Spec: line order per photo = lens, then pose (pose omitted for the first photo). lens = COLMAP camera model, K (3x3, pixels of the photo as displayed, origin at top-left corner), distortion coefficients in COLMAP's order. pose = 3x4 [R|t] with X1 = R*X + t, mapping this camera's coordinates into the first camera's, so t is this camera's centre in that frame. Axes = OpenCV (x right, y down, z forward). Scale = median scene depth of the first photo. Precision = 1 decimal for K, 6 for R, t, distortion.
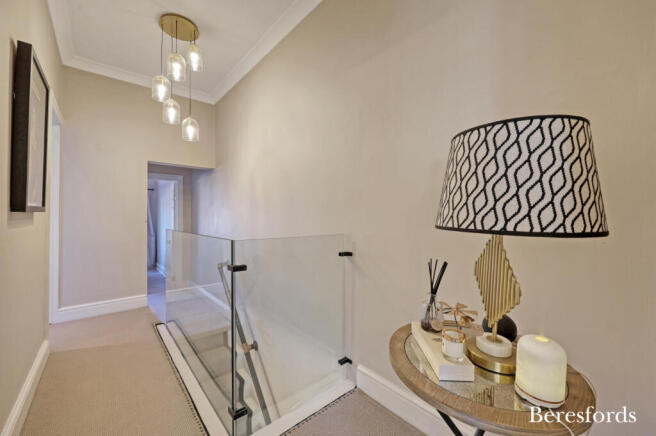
lens RADIAL K [[265.5, 0, 328.0], [0, 265.5, 218.0], [0, 0, 1]] dist [0.000171, 0.000100]
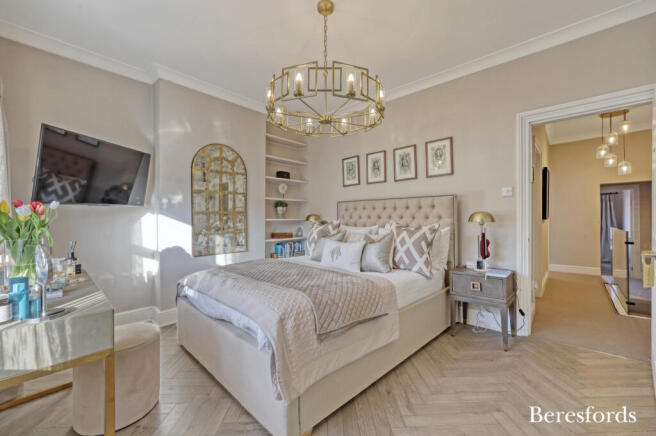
lens RADIAL K [[265.5, 0, 328.0], [0, 265.5, 218.0], [0, 0, 1]] dist [0.000171, 0.000100]
pose [[0.127731, -0.002845, -0.991805, 0.969473], [0.008063, 0.999966, -0.001830, -0.031778], [0.991776, -0.007763, 0.127750, -1.149479]]
